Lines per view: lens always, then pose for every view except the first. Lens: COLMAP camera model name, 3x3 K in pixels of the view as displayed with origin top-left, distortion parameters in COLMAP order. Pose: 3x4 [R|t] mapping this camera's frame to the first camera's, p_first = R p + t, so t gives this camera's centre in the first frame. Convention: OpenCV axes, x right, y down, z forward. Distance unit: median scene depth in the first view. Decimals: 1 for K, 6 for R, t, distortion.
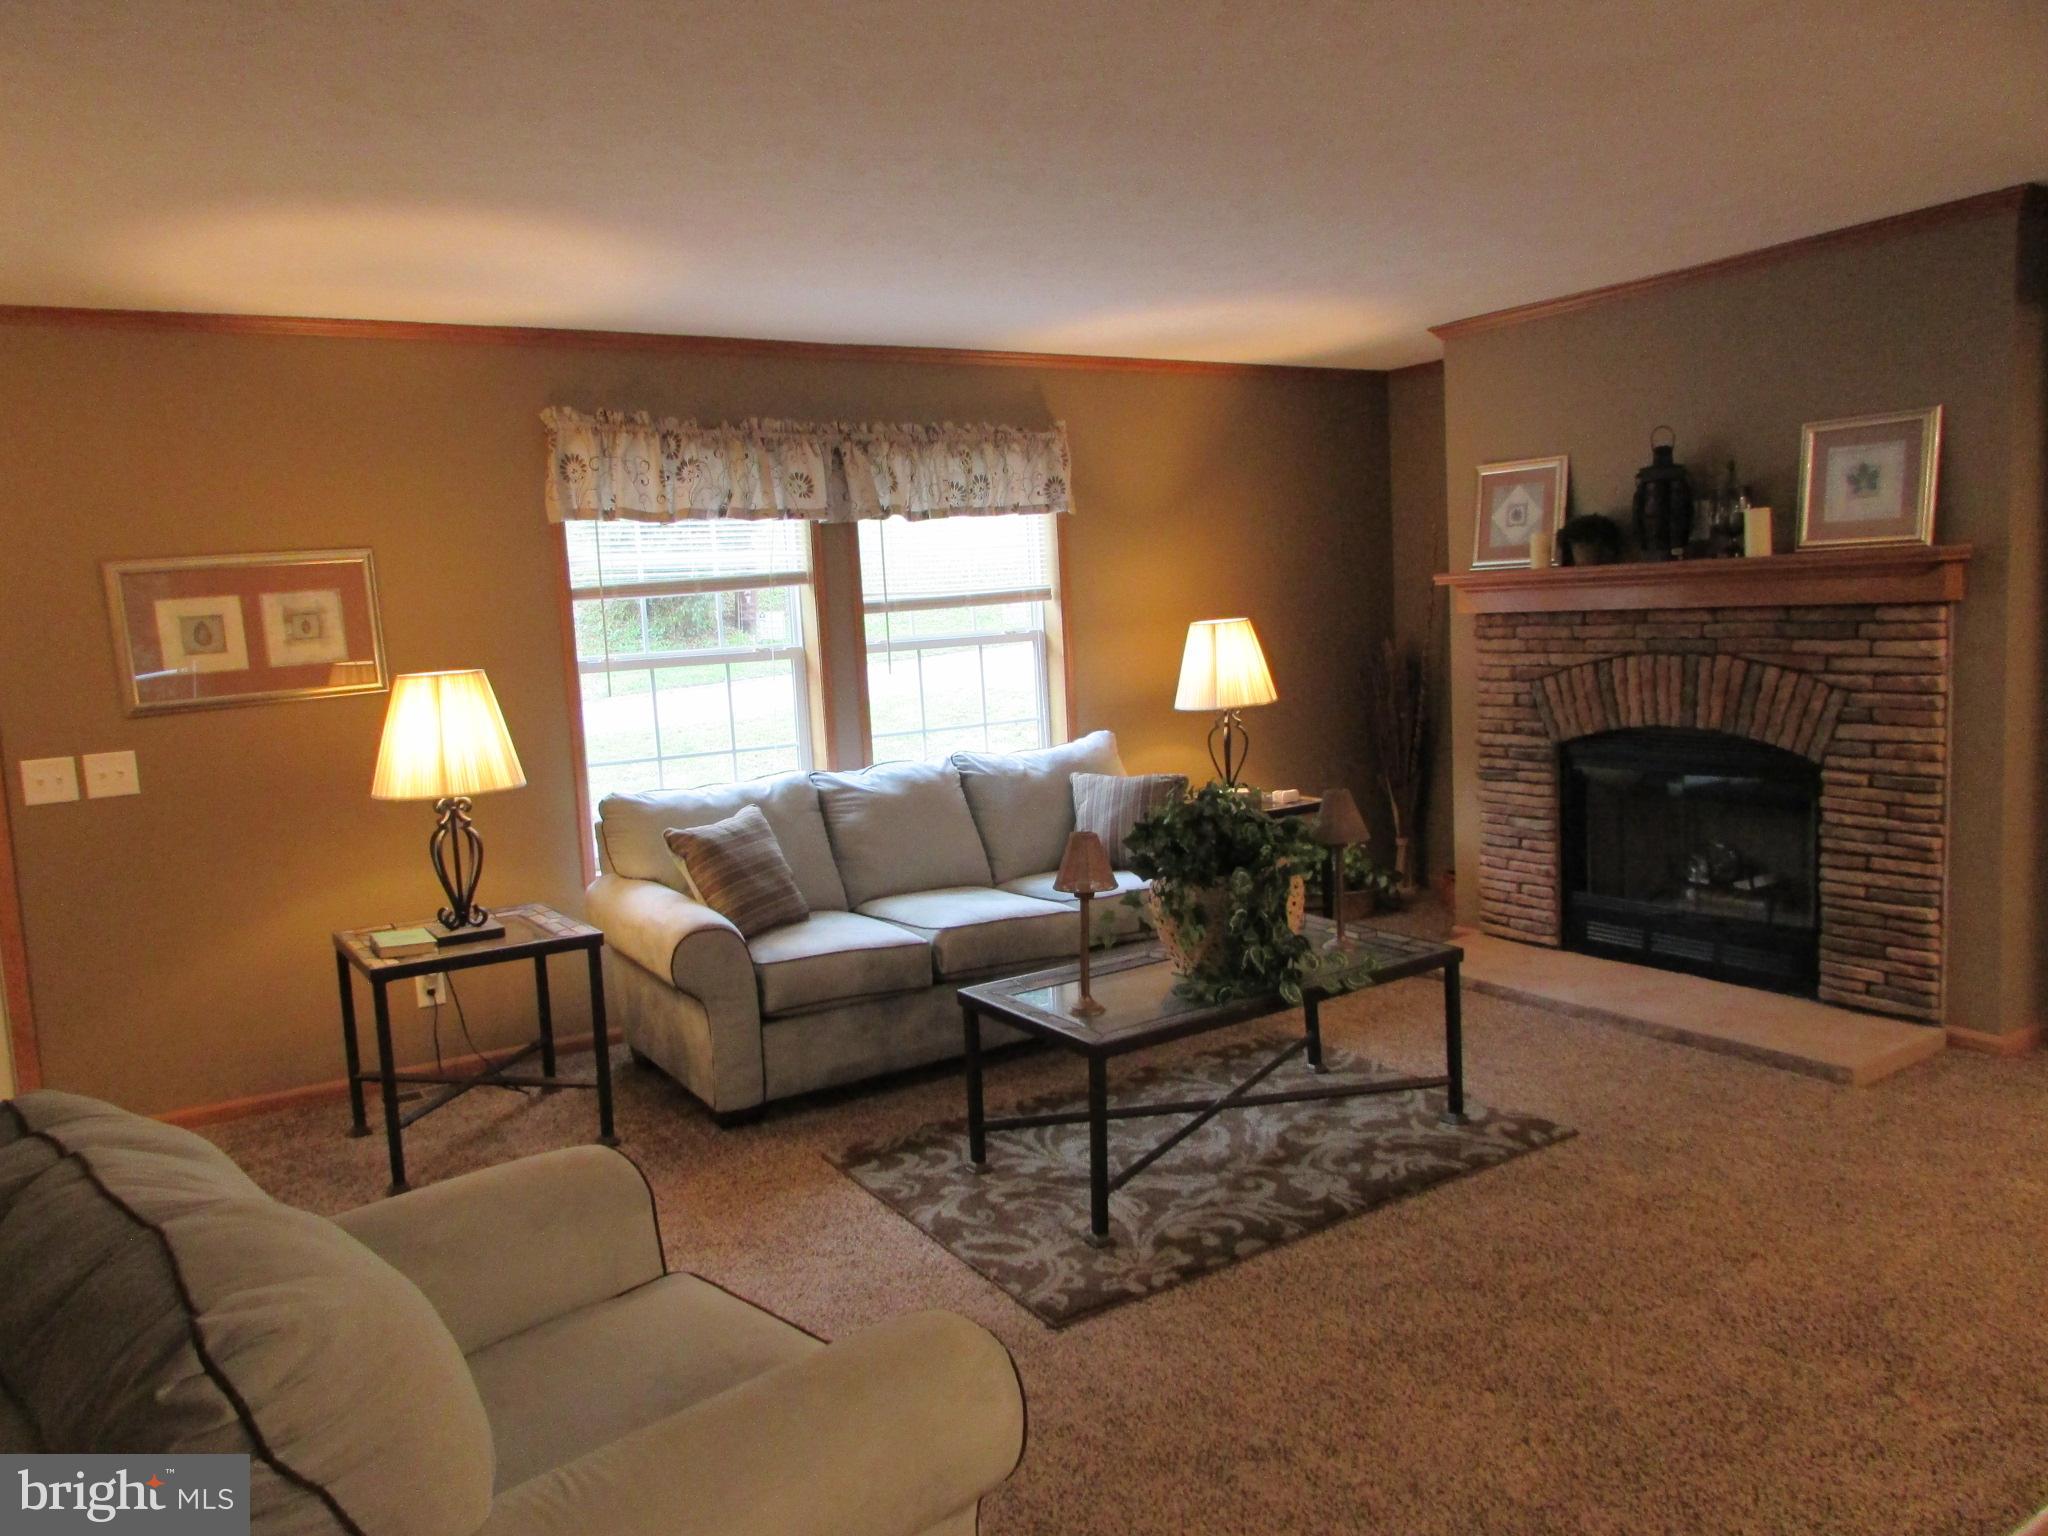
lens RADIAL K [[1447.6, 0, 1021.1], [0, 1447.6, 763.8], [0, 0, 1]] dist [-0.031431, -0.003092]
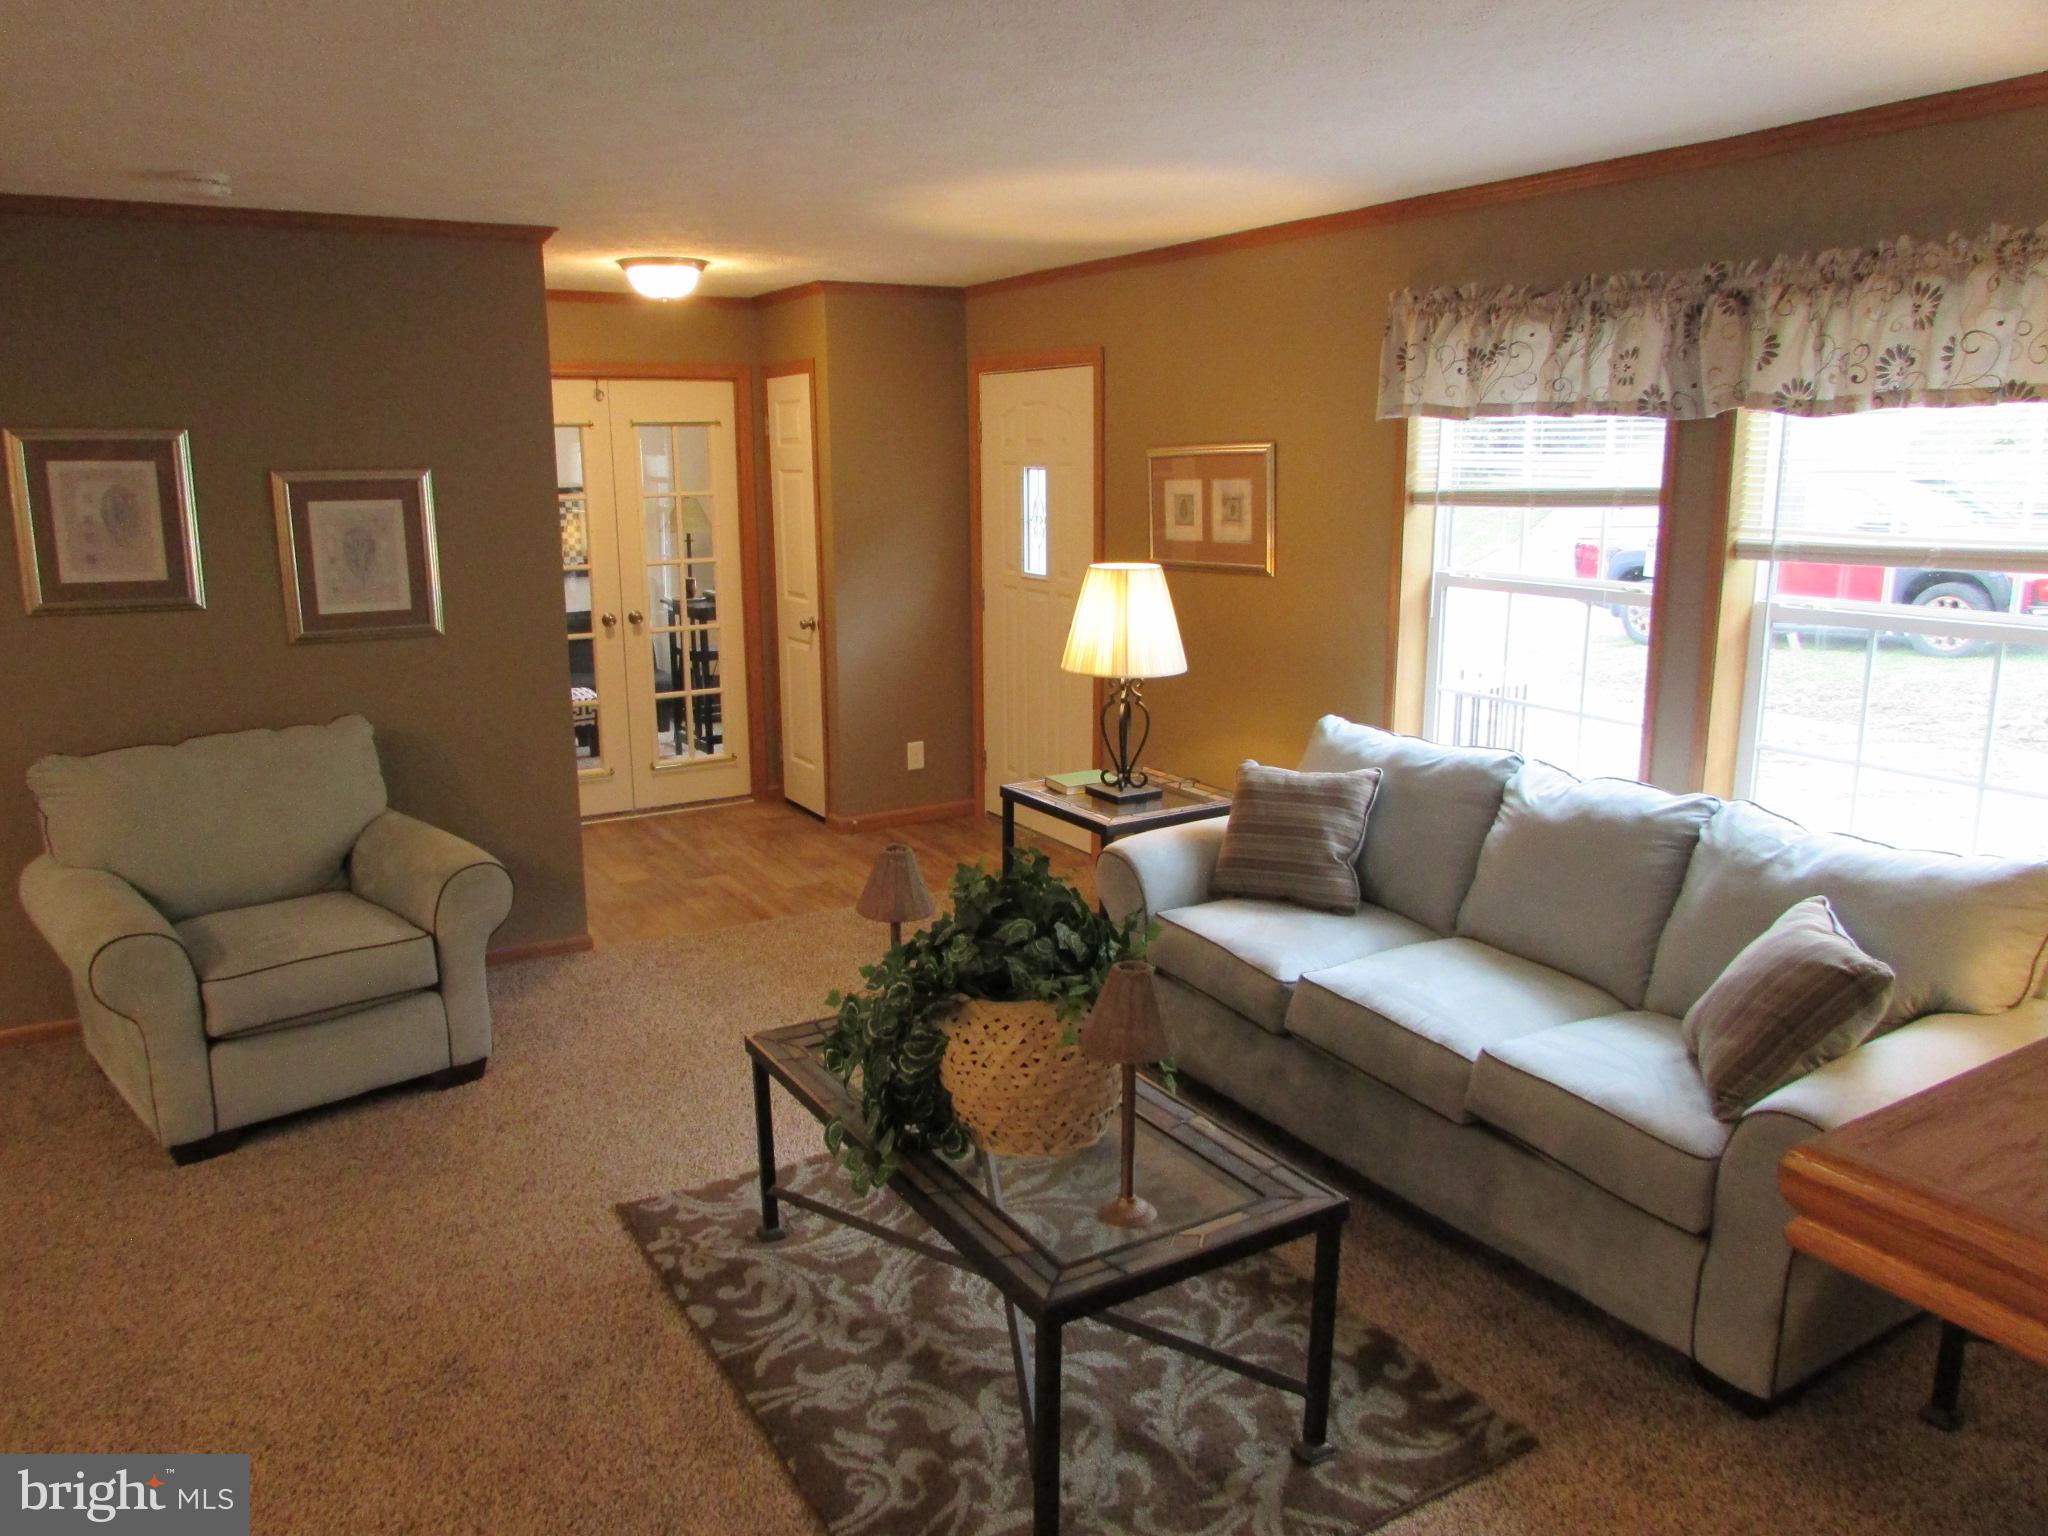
lens RADIAL K [[1458.8, 0, 1024.0], [0, 1458.8, 768.0], [0, 0, 1]] dist [-0.045588, 0.036228]
pose [[-0.027795, 0.266492, -0.963436, 0.656233], [-0.100007, 0.958232, 0.267937, -0.183712], [0.994598, 0.103797, 0.000017, 0.811157]]
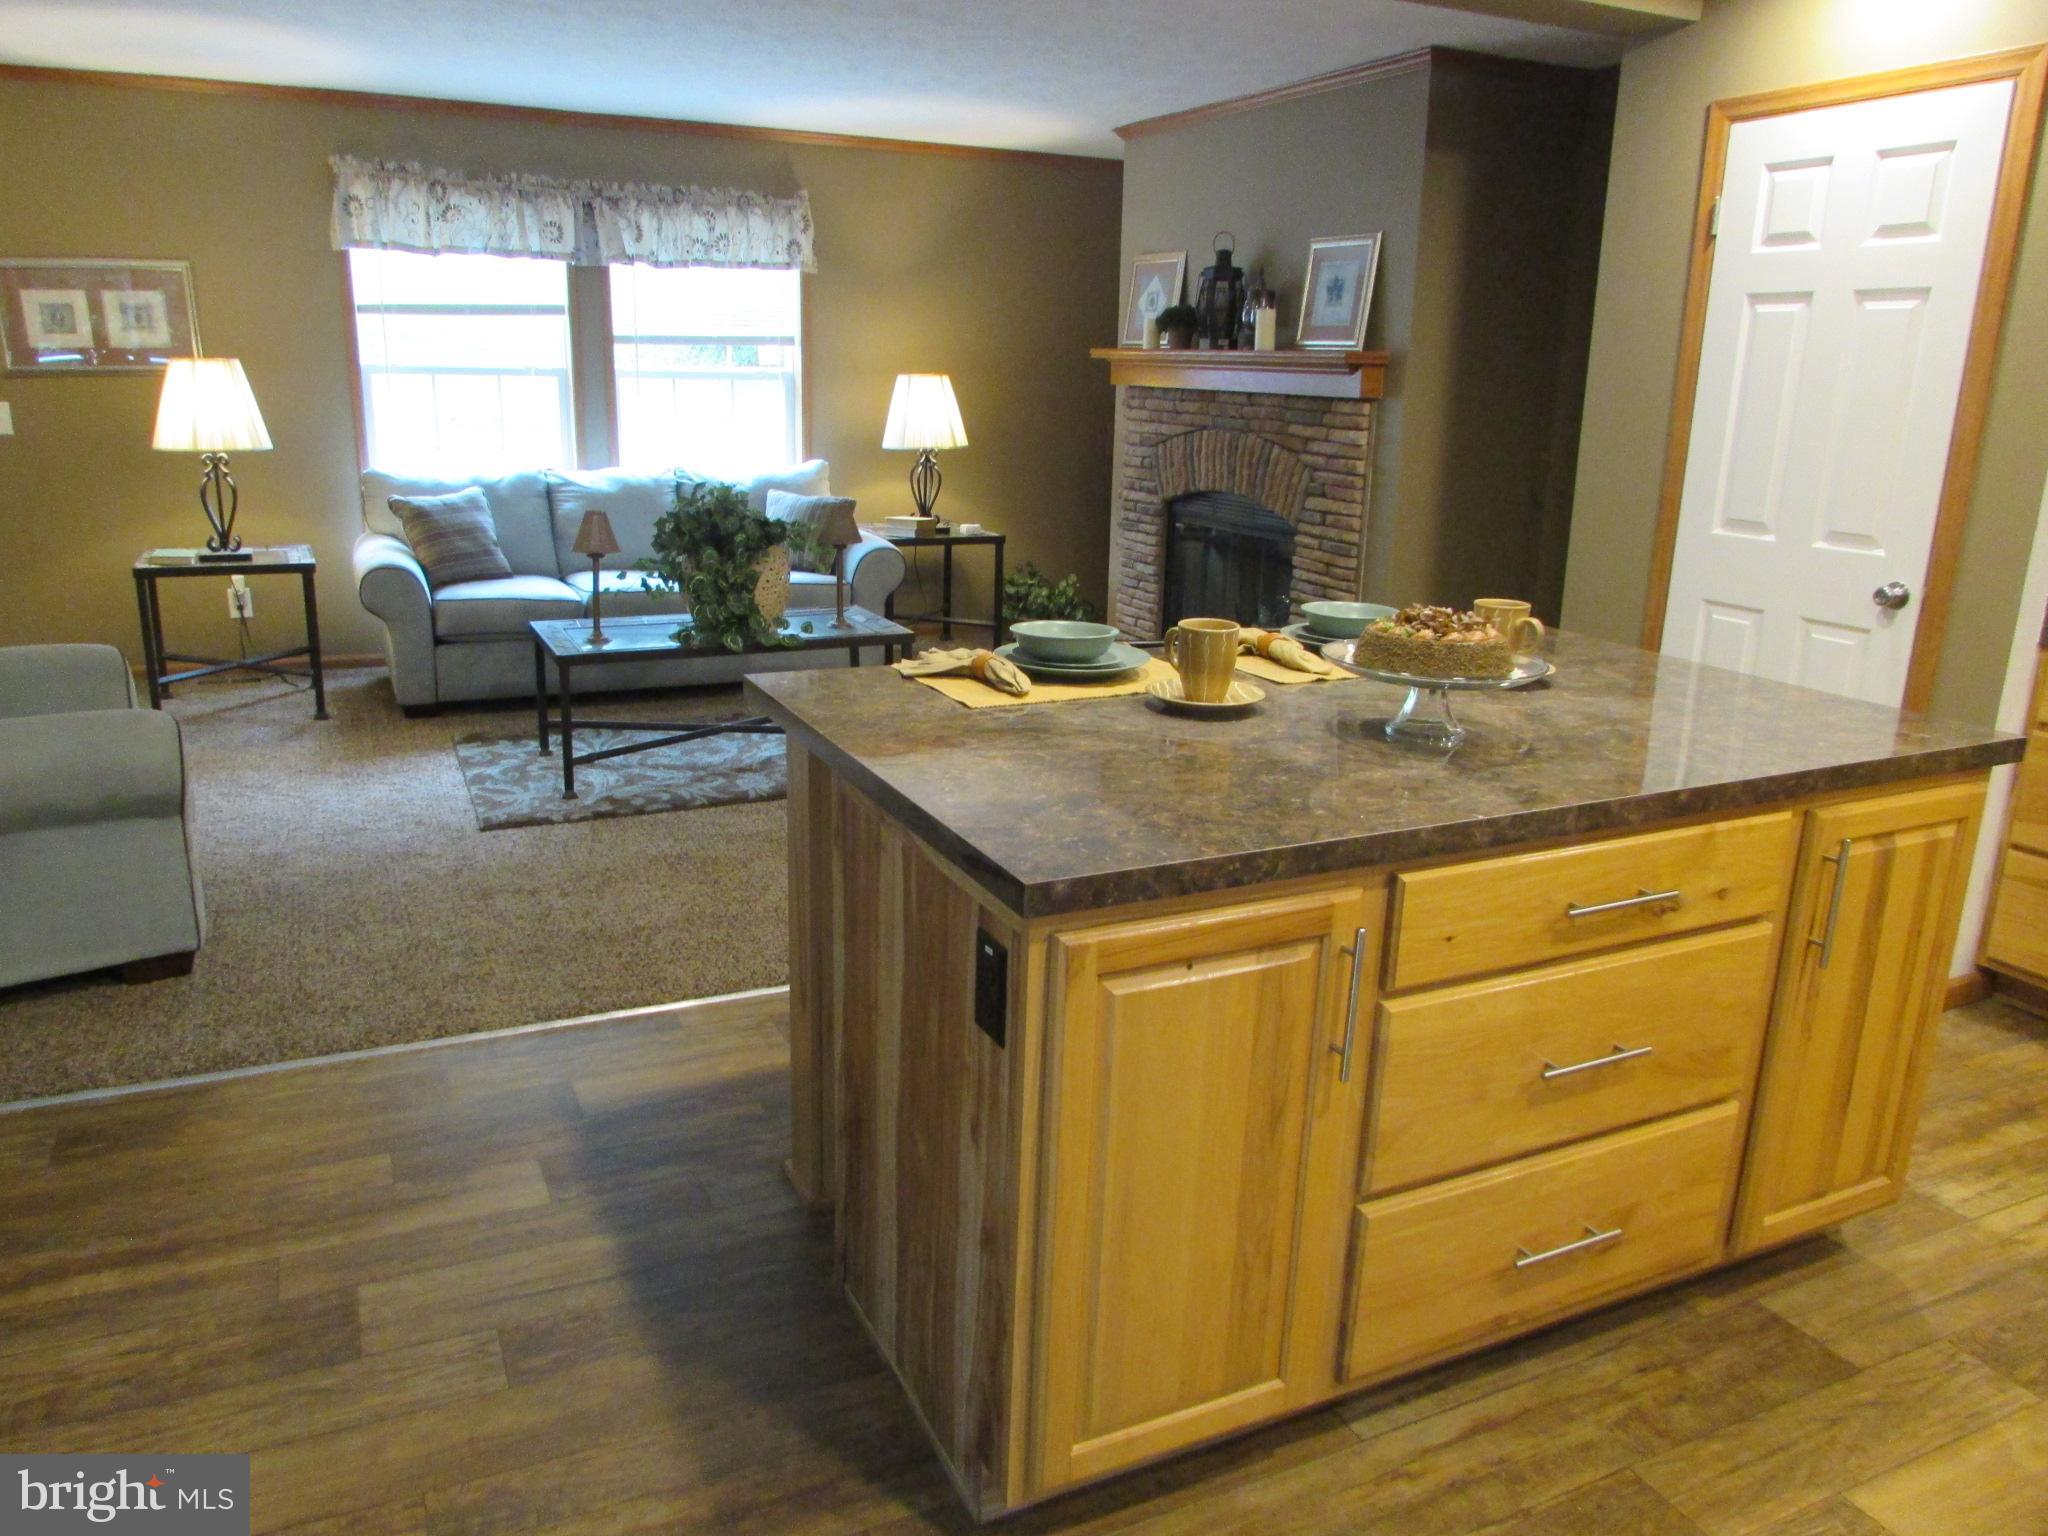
lens RADIAL K [[1434.3, 0, 1016.2], [0, 1434.3, 771.1], [0, 0, 1]] dist [-0.049721, 0.023140]
pose [[0.990487, 0.108827, -0.084219, 0.435588], [-0.093255, 0.980893, 0.170738, 0.016354], [0.101191, -0.161260, 0.981711, -0.246386]]
